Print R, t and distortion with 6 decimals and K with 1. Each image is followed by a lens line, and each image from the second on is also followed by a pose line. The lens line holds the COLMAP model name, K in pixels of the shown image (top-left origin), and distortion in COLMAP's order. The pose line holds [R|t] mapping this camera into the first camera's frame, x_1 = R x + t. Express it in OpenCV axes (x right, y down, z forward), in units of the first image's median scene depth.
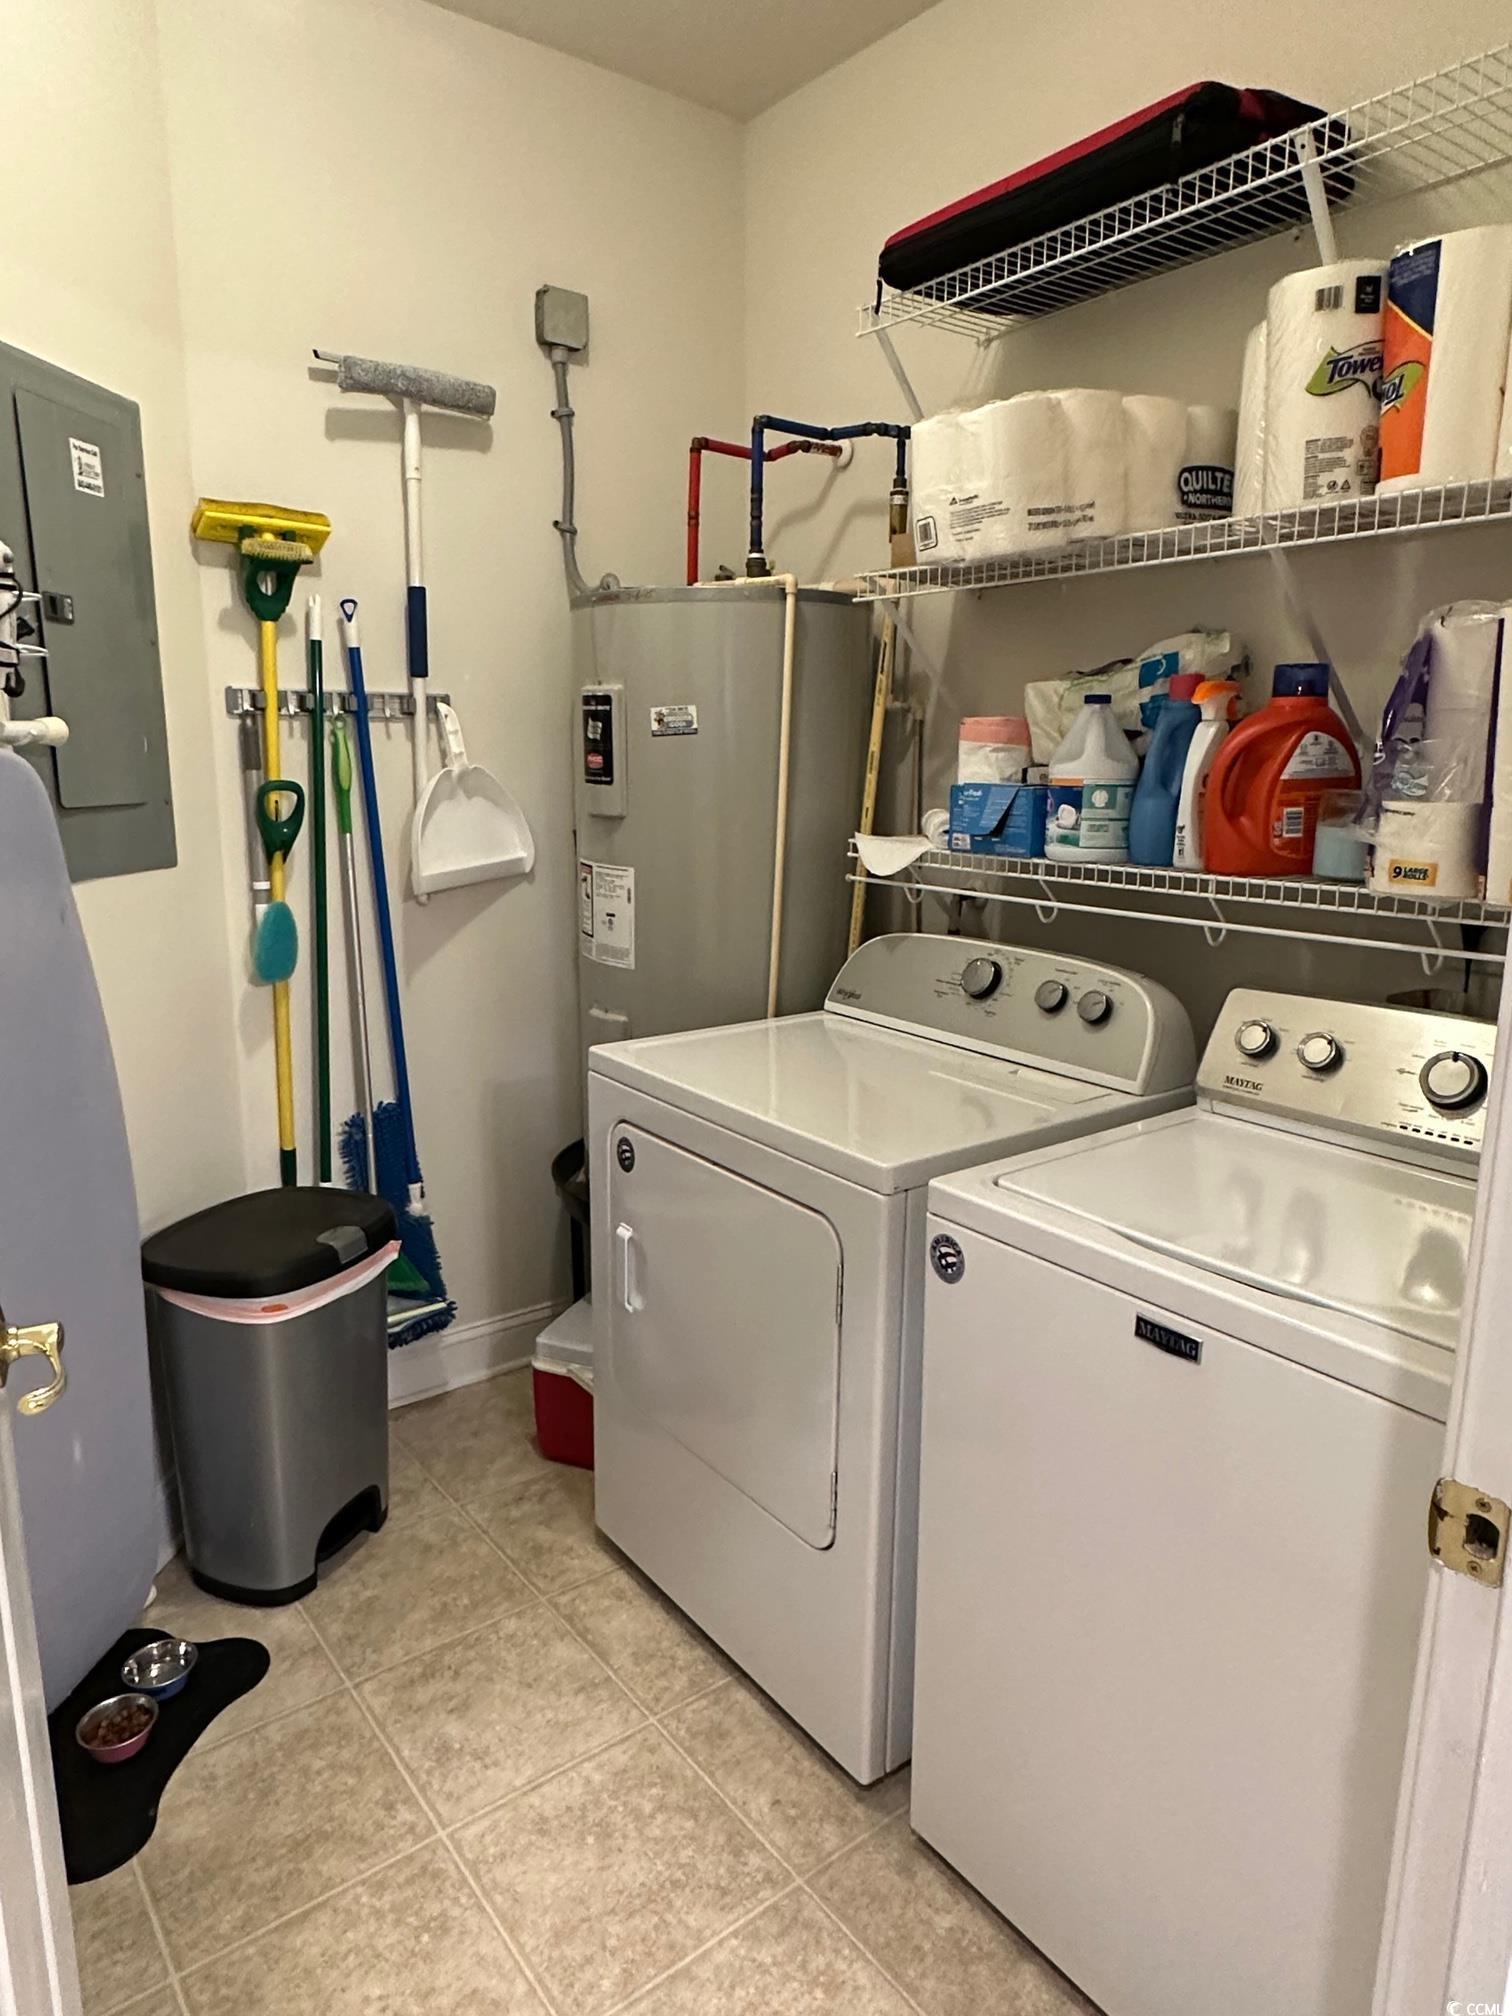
lens RADIAL K [[1268.9, 0, 757.9], [0, 1268.9, 997.7], [0, 0, 1]] dist [-0.005383, 0.001604]
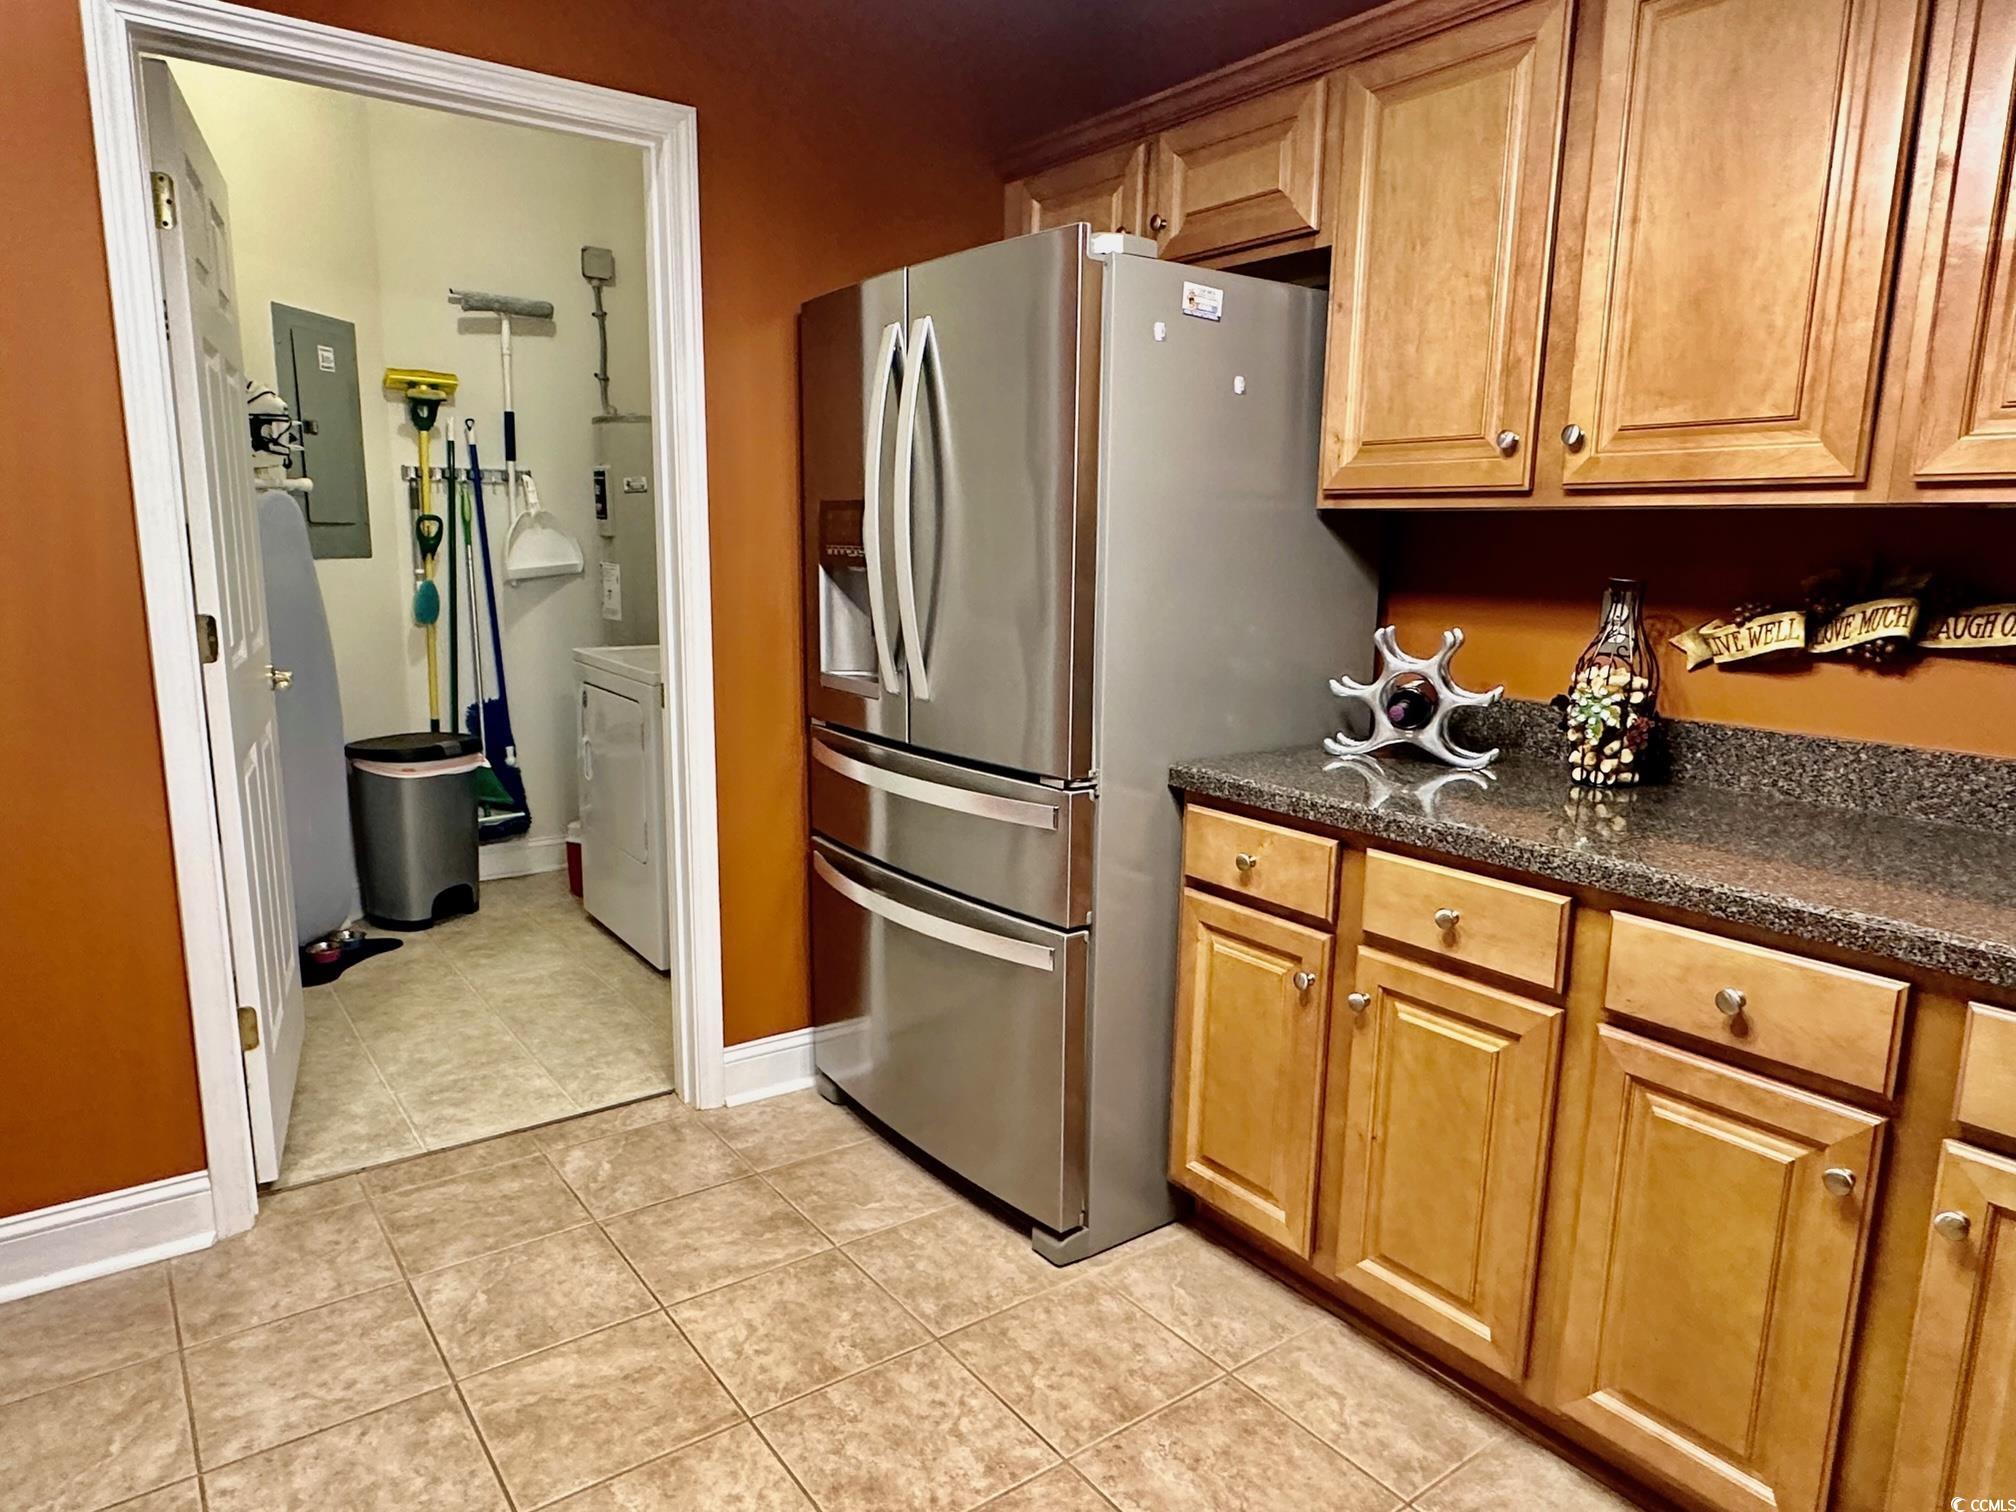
lens RADIAL K [[1268.9, 0, 1005.2], [0, 1268.9, 767.3], [0, 0, 1]] dist [-0.005383, 0.001604]
pose [[0.999554, 0.014150, -0.026285, 0.523536], [-0.014462, 0.999827, -0.011724, 0.209667], [0.026115, 0.012098, 0.999586, -0.840297]]
